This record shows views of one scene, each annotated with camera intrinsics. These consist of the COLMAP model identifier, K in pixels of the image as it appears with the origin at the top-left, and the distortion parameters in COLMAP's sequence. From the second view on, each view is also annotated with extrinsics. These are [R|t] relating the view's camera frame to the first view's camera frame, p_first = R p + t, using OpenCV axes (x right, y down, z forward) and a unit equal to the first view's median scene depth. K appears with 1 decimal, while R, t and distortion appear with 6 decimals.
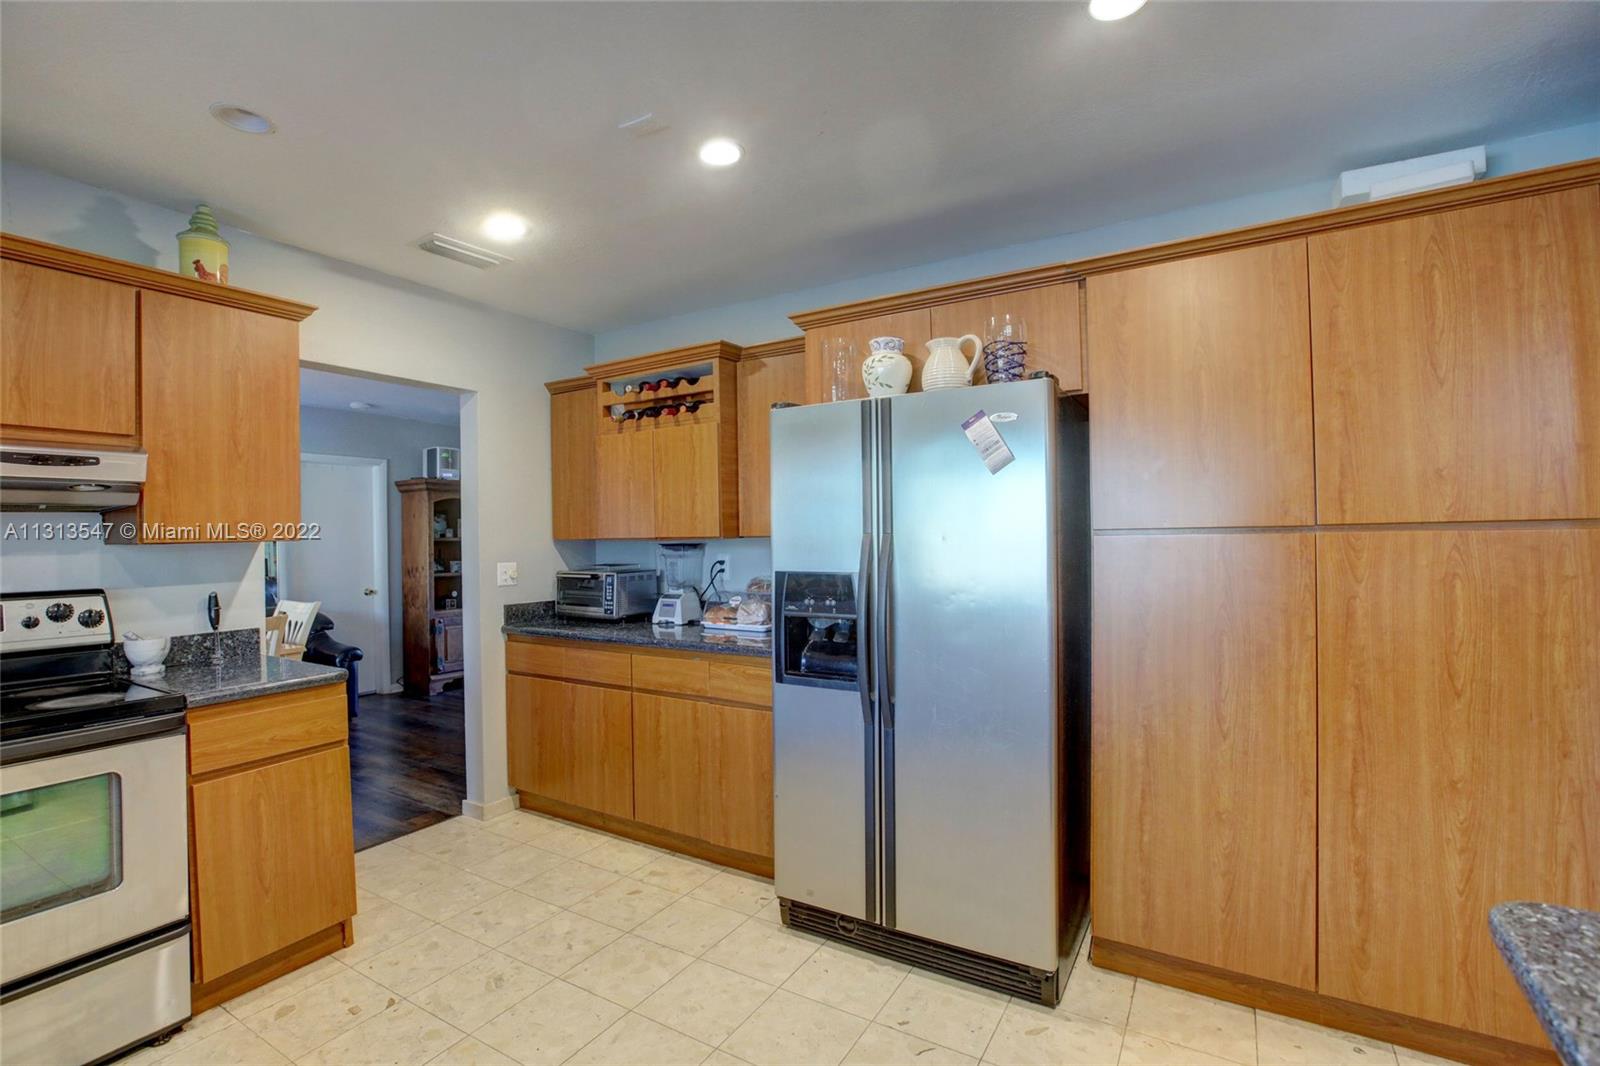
lens RADIAL K [[726.0, 0, 796.7], [0, 726.0, 532.3], [0, 0, 1]] dist [-0.042604, 0.011972]
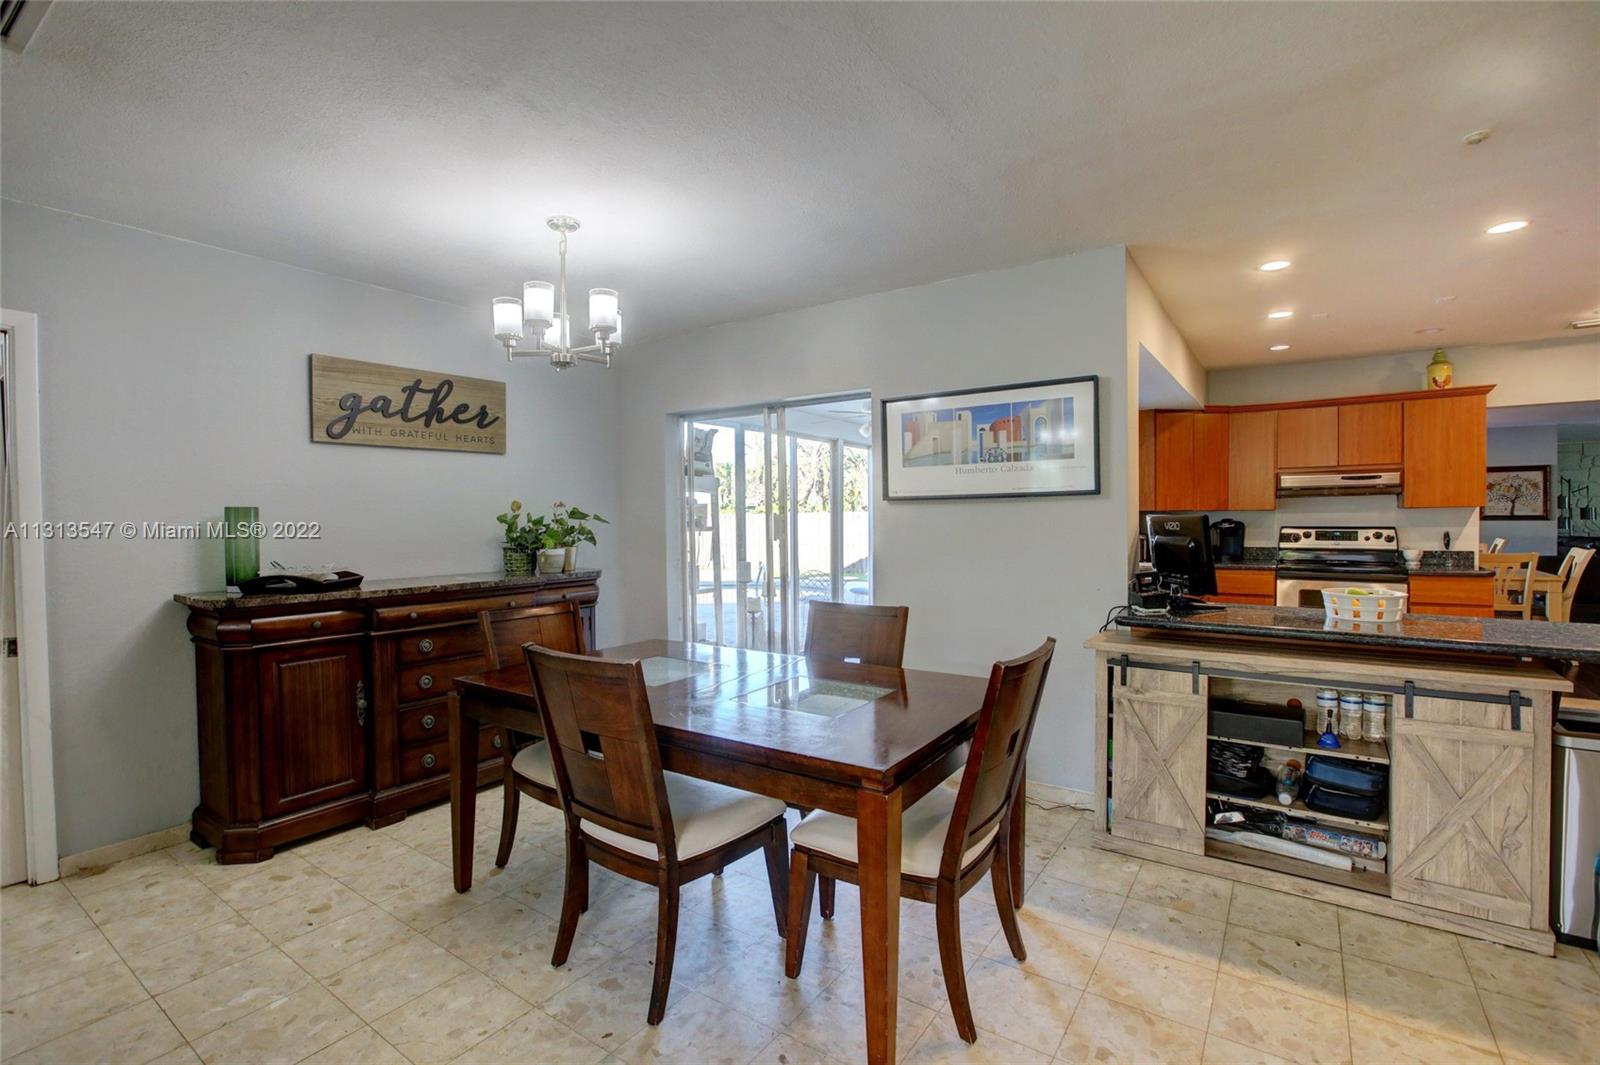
lens RADIAL K [[726.0, 0, 786.4], [0, 726.0, 528.0], [0, 0, 1]] dist [-0.042604, 0.011972]
pose [[-0.063077, 0.032102, -0.997492, 1.509936], [0.018774, 0.999344, 0.030975, -0.027789], [0.997832, -0.016773, -0.063638, -0.886760]]
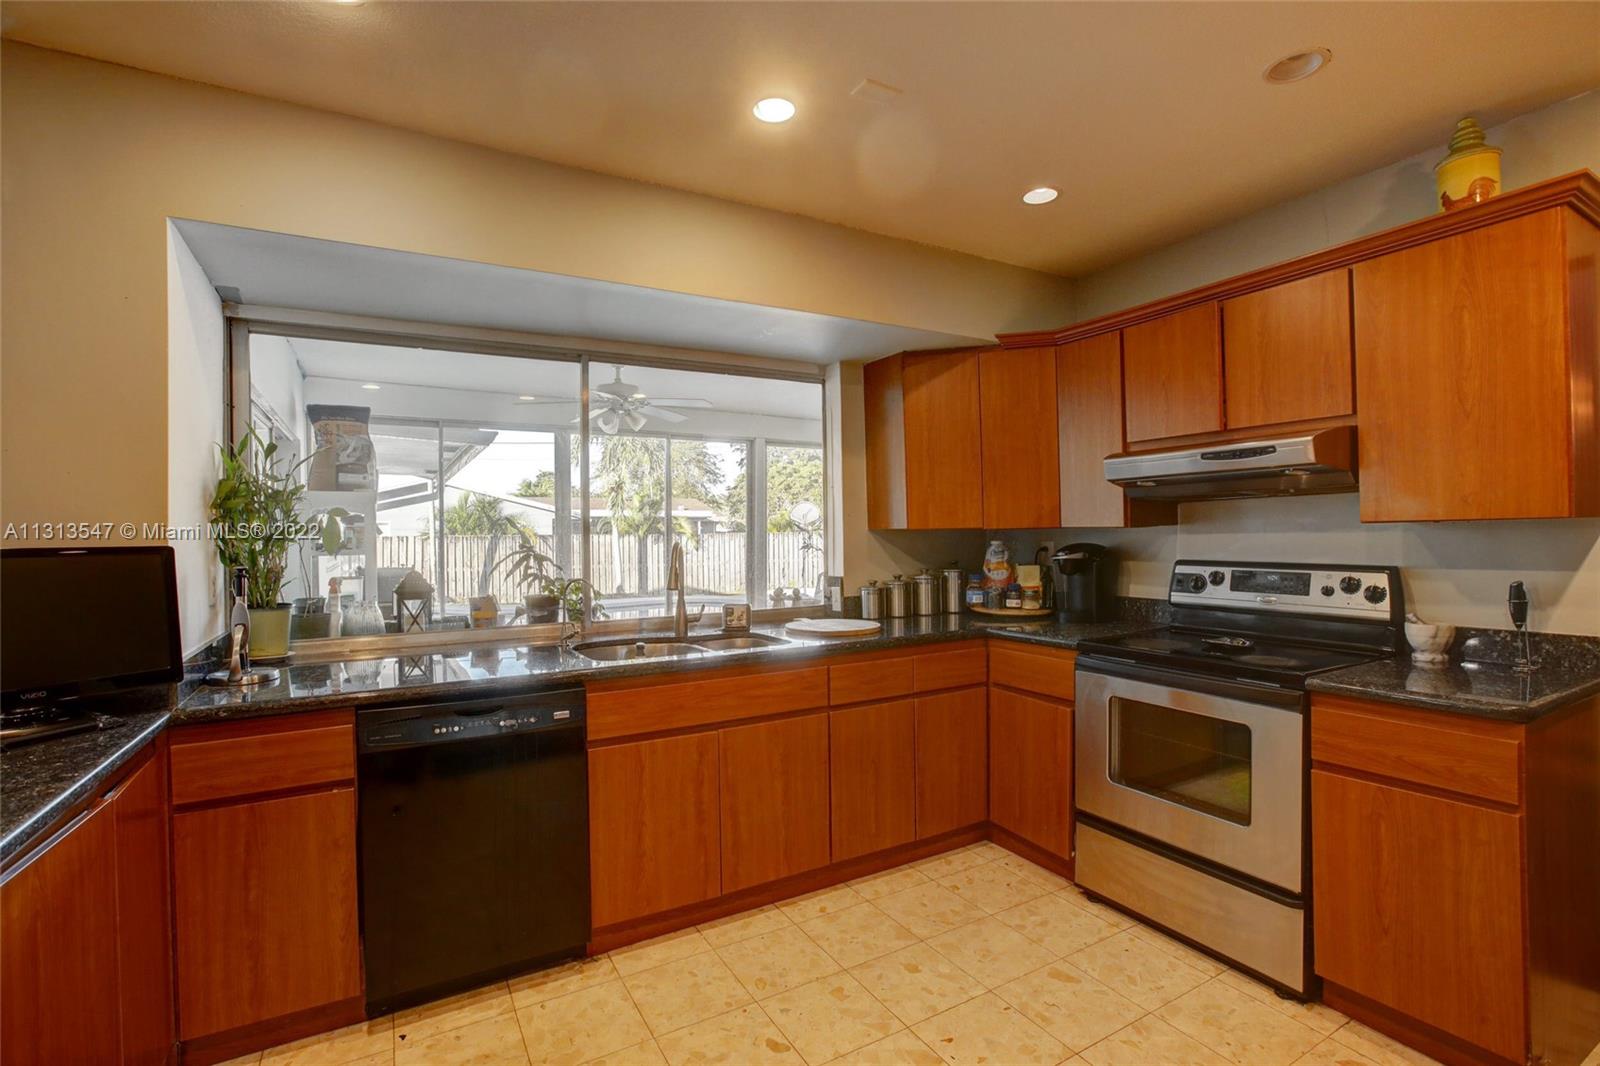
lens RADIAL K [[726.0, 0, 787.4], [0, 726.0, 532.3], [0, 0, 1]] dist [-0.042604, 0.011972]
pose [[-0.489900, 0.021405, -0.871516, 0.312010], [0.026504, 0.999602, 0.009652, -0.000804], [0.871376, -0.018370, -0.490272, 0.739926]]
